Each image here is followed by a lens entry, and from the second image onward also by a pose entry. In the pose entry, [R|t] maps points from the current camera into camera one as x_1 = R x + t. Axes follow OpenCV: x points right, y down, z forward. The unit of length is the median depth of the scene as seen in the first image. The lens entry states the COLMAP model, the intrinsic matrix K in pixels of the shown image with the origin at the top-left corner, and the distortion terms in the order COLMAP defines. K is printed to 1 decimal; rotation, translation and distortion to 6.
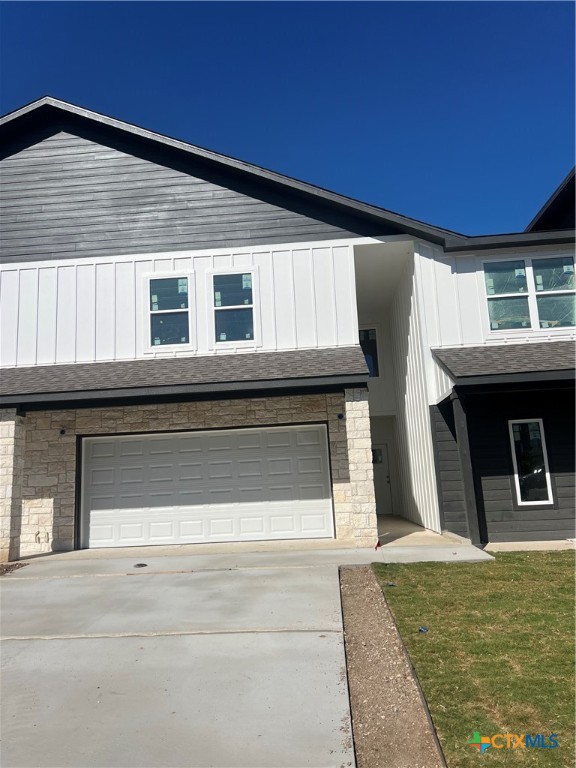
lens RADIAL K [[523.8, 0, 288.4], [0, 523.8, 316.0], [0, 0, 1]] dist [0.096150, -0.130410]
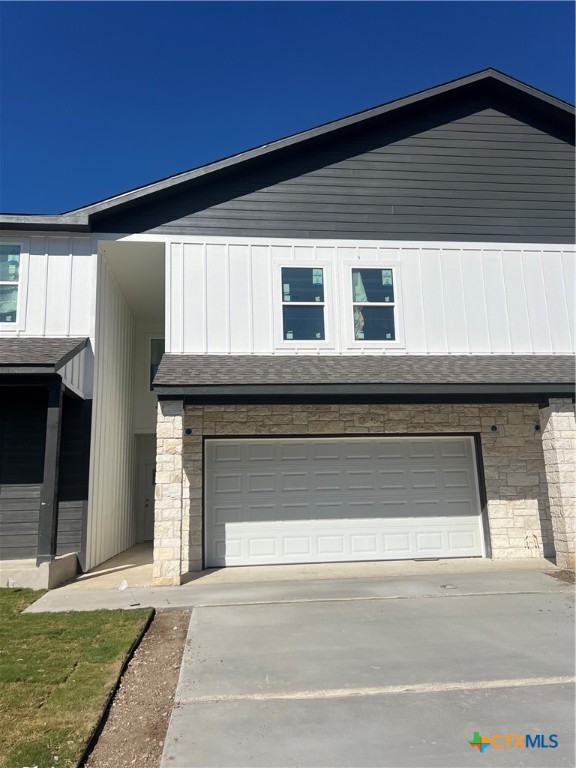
lens RADIAL K [[573.3, 0, 287.2], [0, 573.3, 297.7], [0, 0, 1]] dist [0.063150, -0.060893]
pose [[0.984249, 0.075082, 0.160050, -0.423174], [-0.068914, 0.996663, -0.043752, 0.026970], [-0.162801, 0.032033, 0.986139, 0.026176]]
